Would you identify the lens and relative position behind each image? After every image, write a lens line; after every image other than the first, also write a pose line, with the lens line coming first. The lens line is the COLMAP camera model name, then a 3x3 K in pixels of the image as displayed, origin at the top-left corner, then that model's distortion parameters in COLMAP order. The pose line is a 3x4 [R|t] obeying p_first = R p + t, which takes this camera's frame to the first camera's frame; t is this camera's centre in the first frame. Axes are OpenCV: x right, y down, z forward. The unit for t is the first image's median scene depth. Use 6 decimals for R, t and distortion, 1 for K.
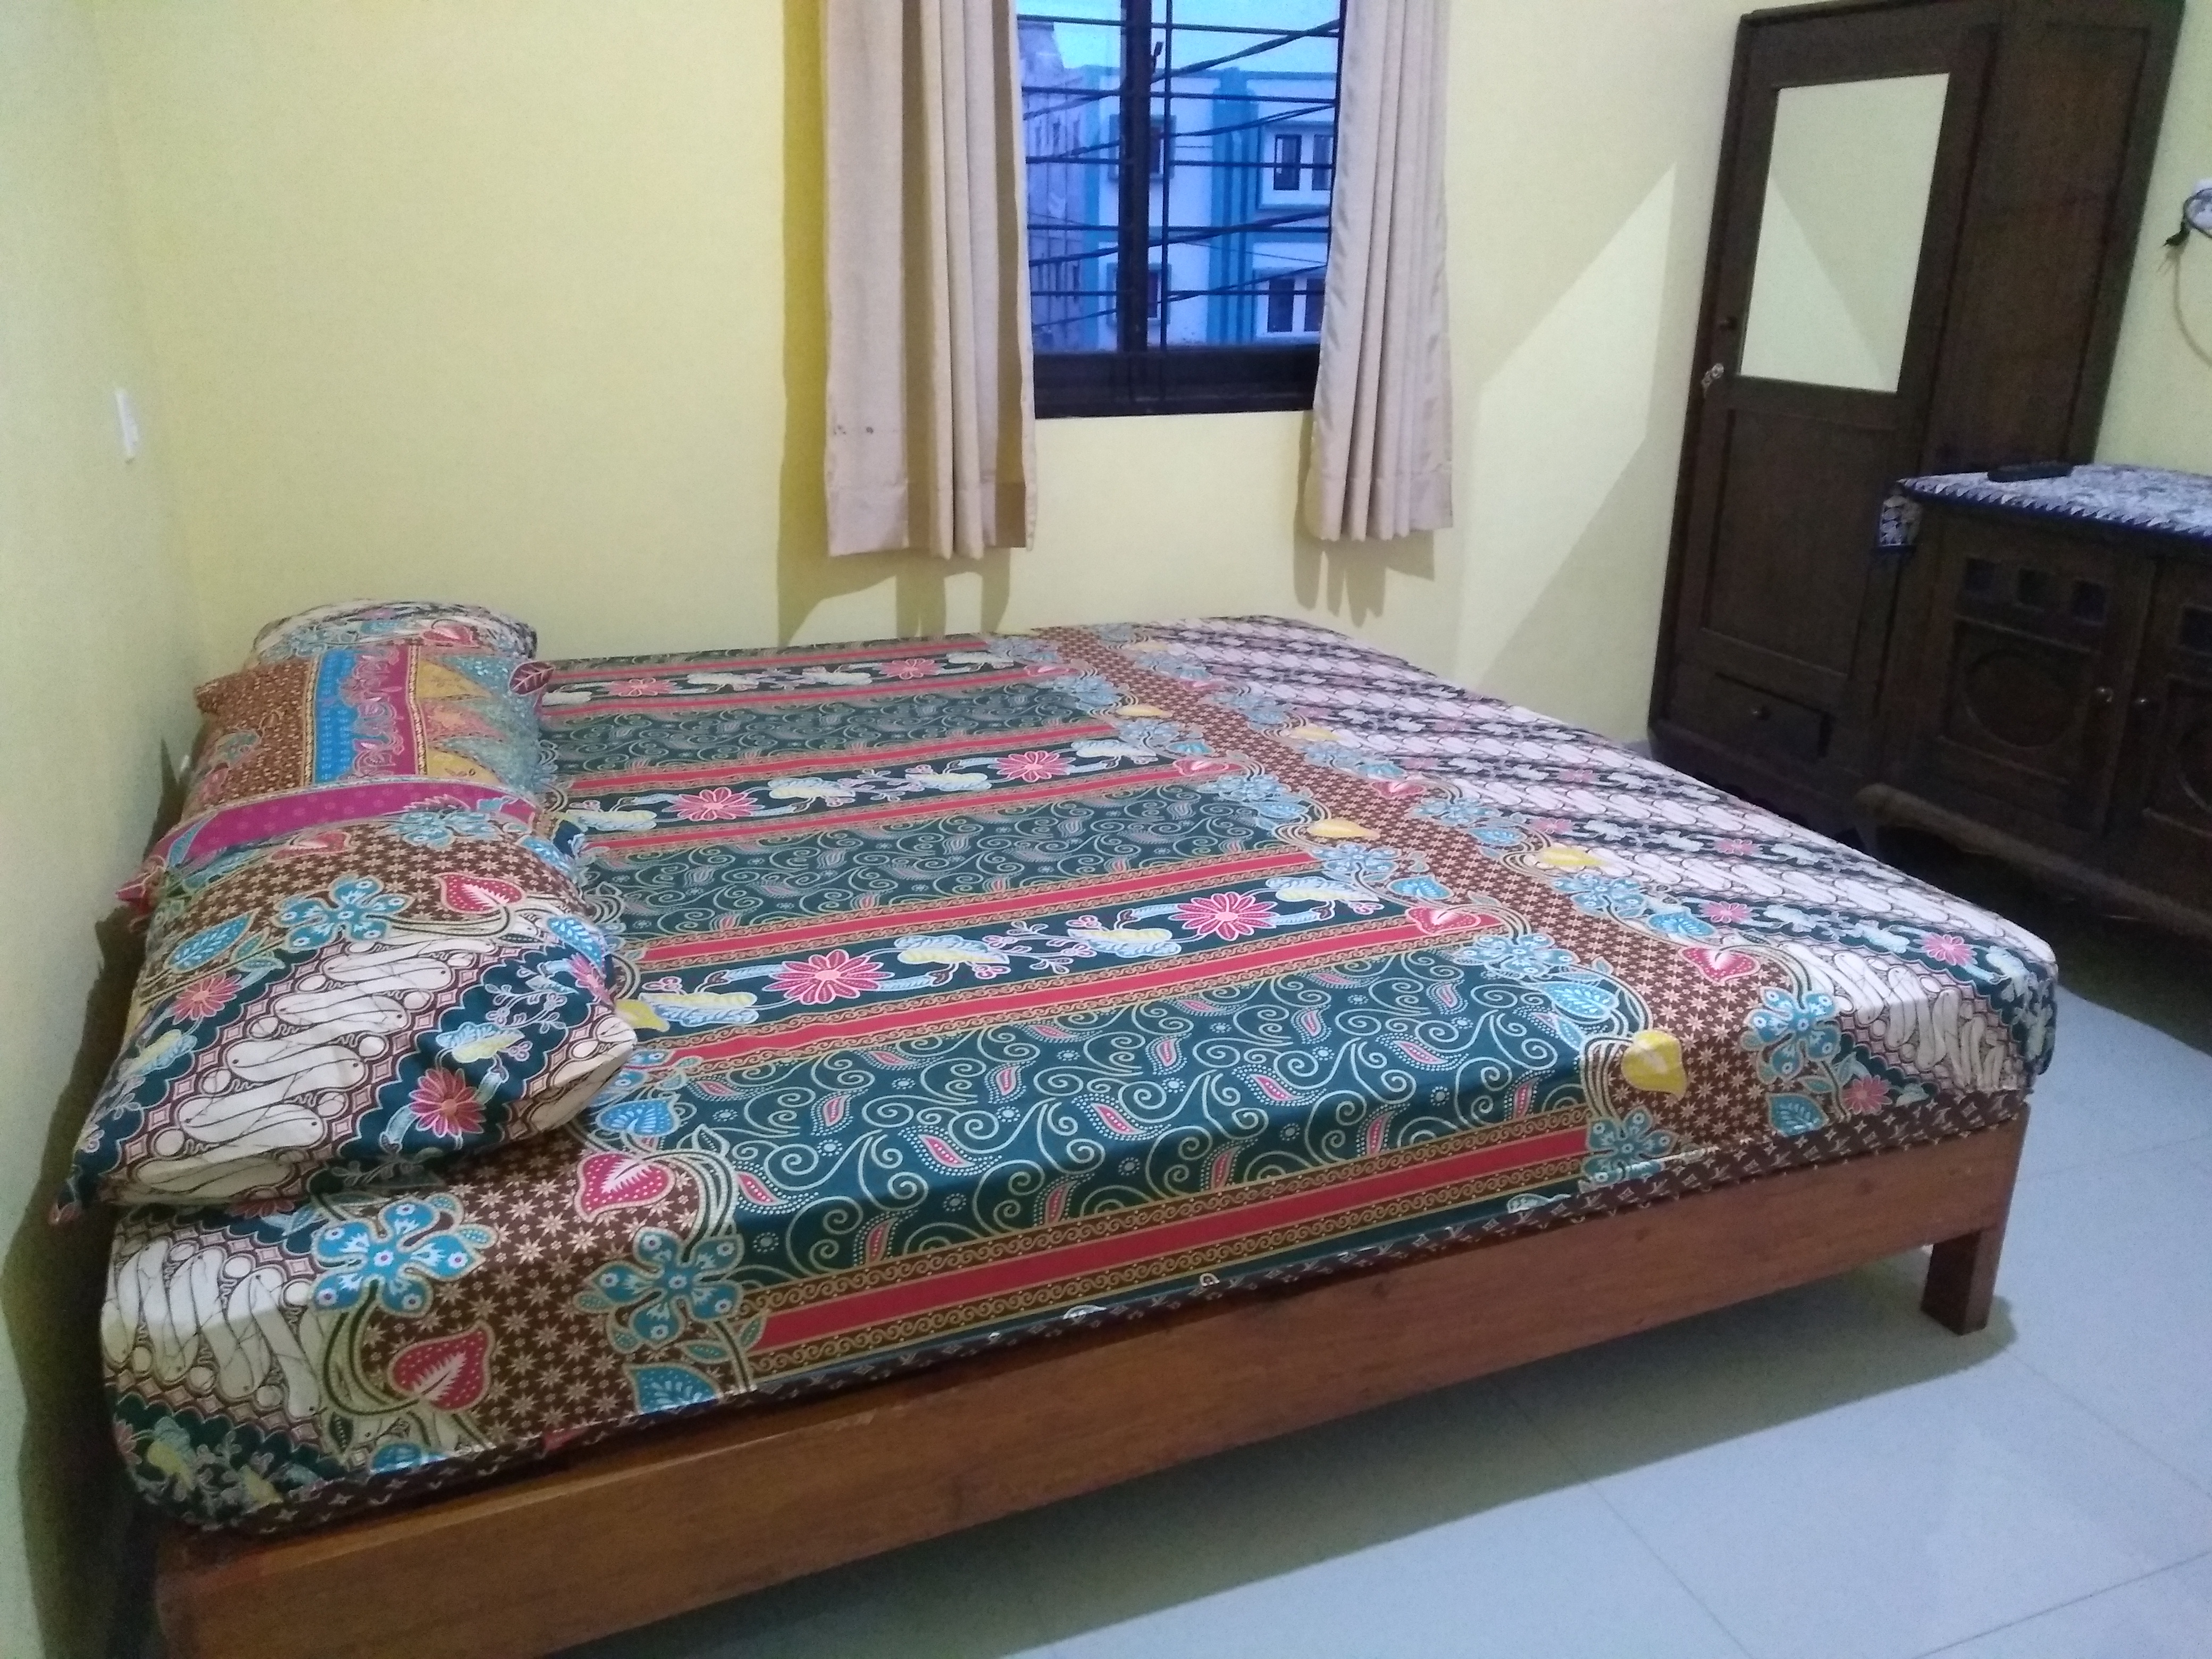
lens RADIAL K [[1668.0, 0, 1101.9], [0, 1668.0, 805.4], [0, 0, 1]] dist [0.062287, -0.051680]
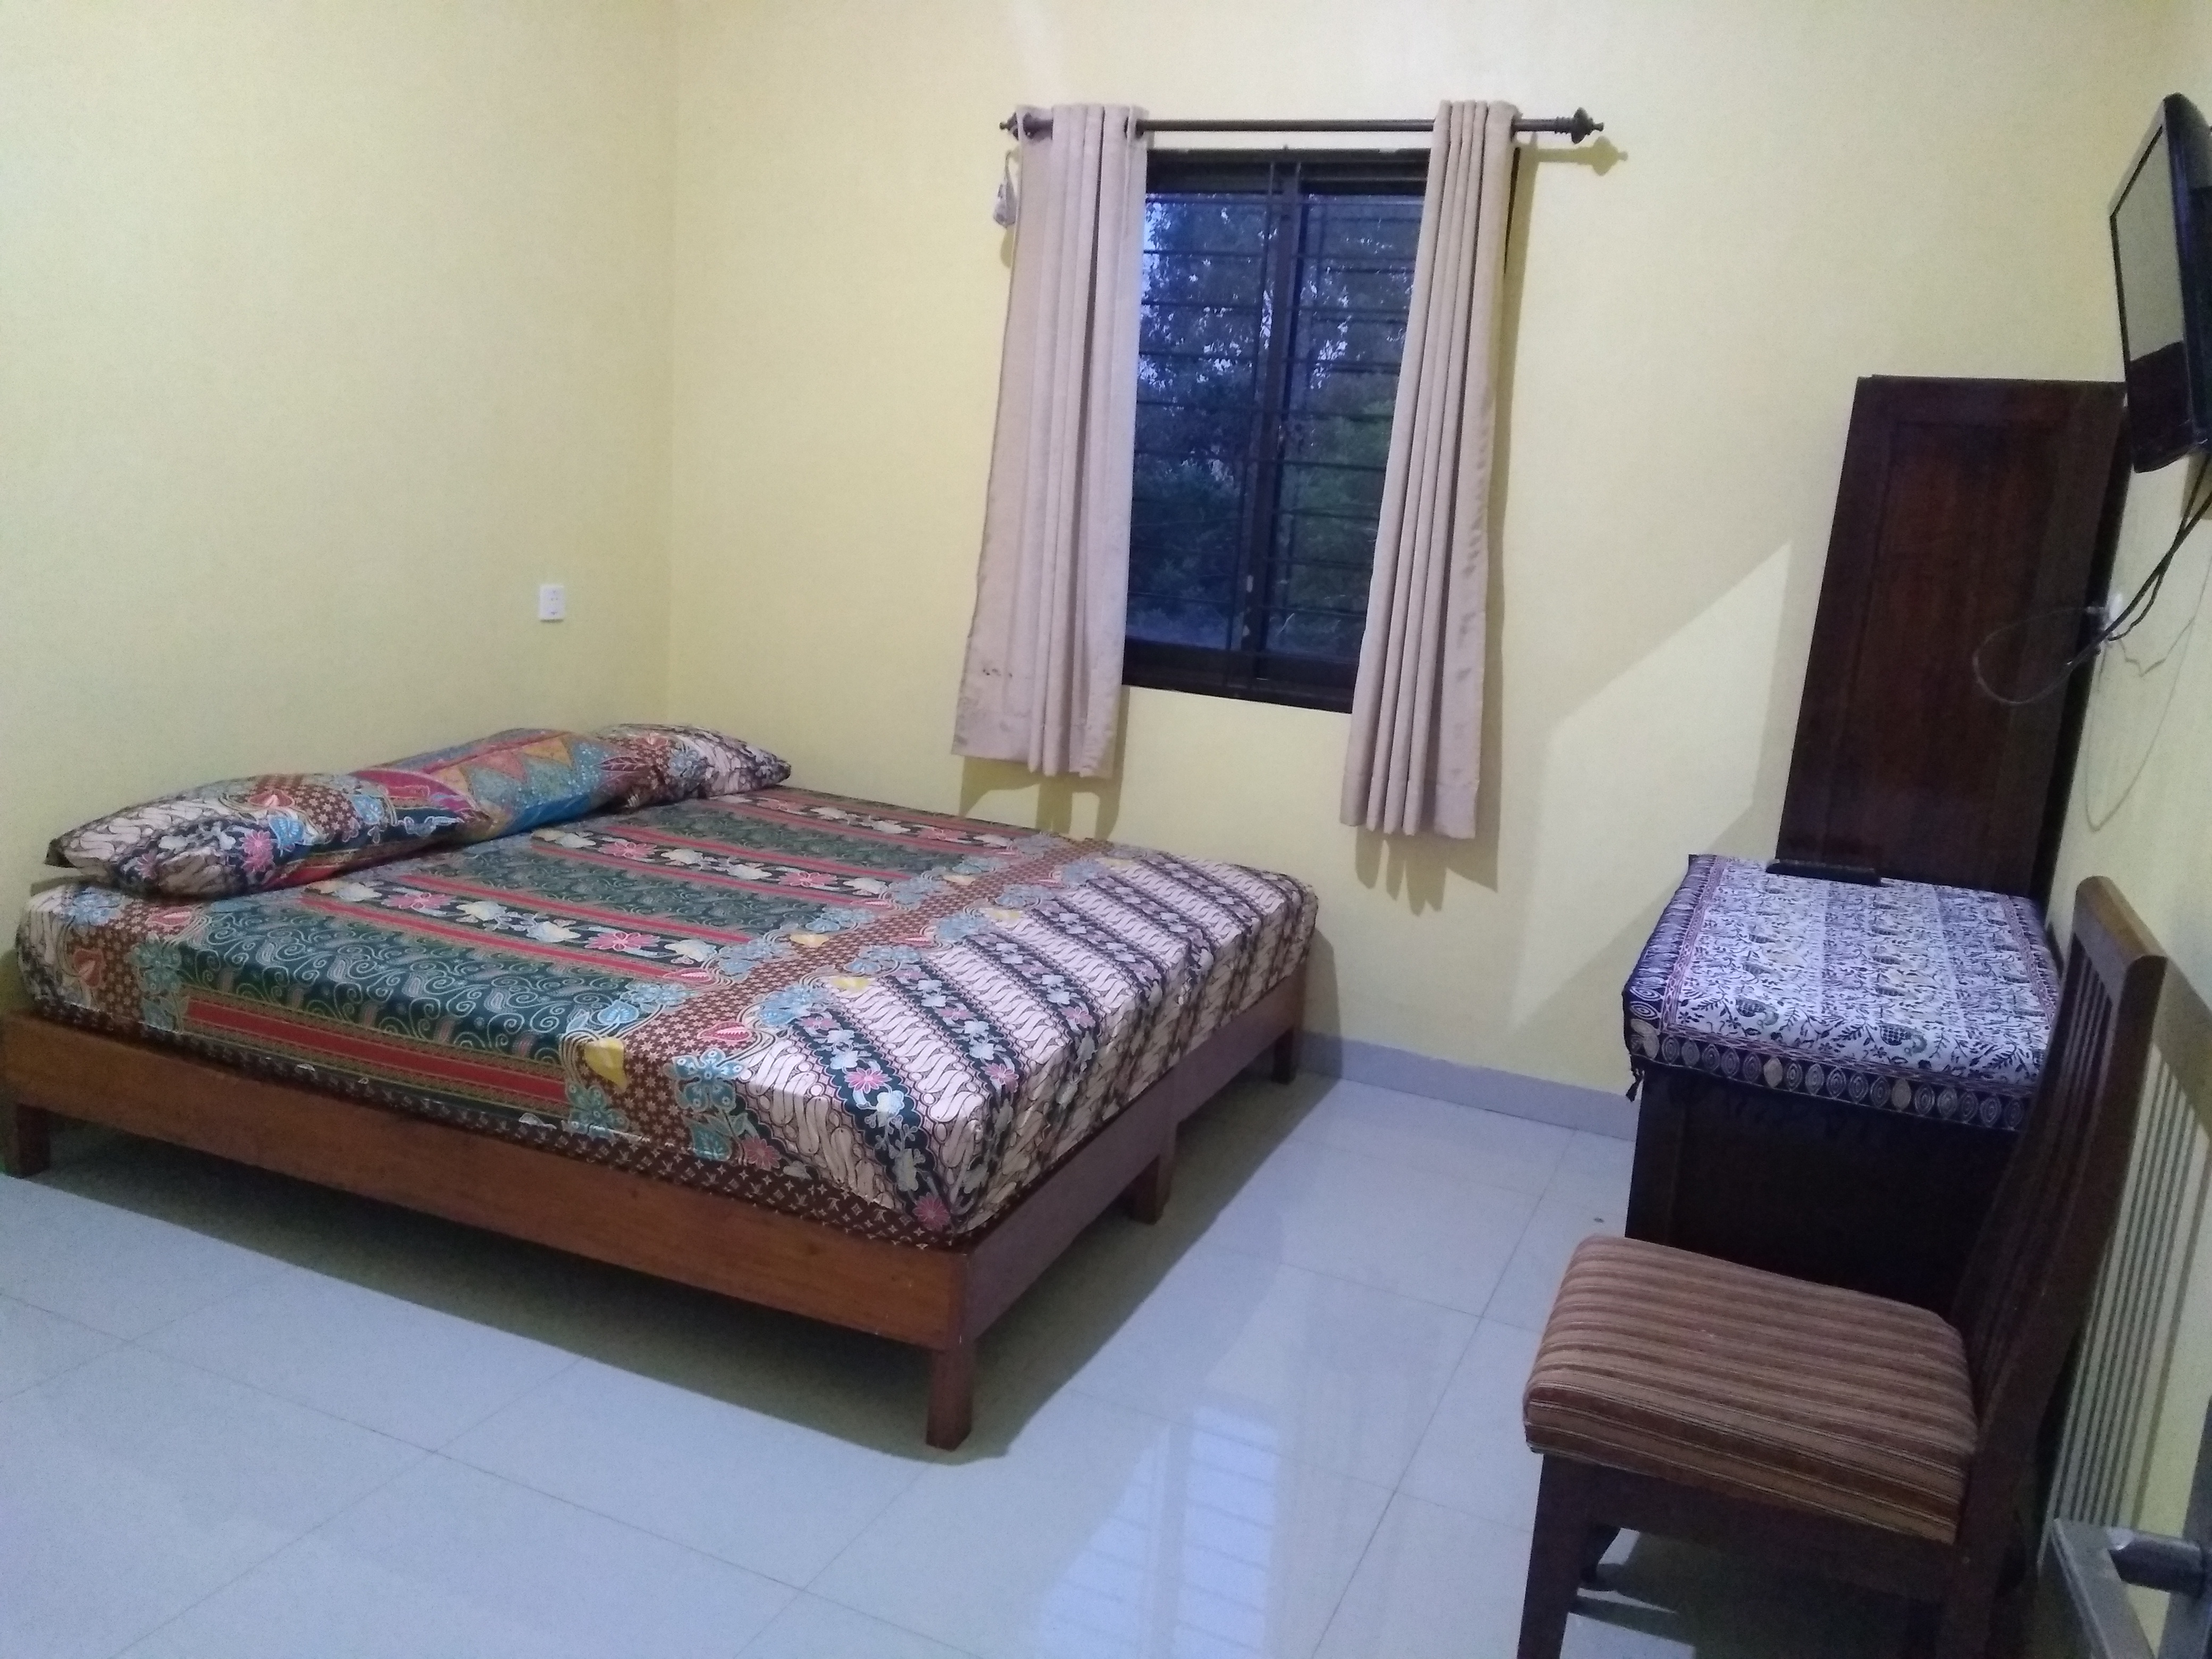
lens RADIAL K [[1668.0, 0, 1121.1], [0, 1668.0, 830.5], [0, 0, 1]] dist [0.062287, -0.051680]
pose [[0.710350, 0.180467, -0.680320, 1.560786], [-0.292769, 0.954745, -0.052428, -0.094479], [0.640070, 0.236419, 0.731038, 0.130303]]
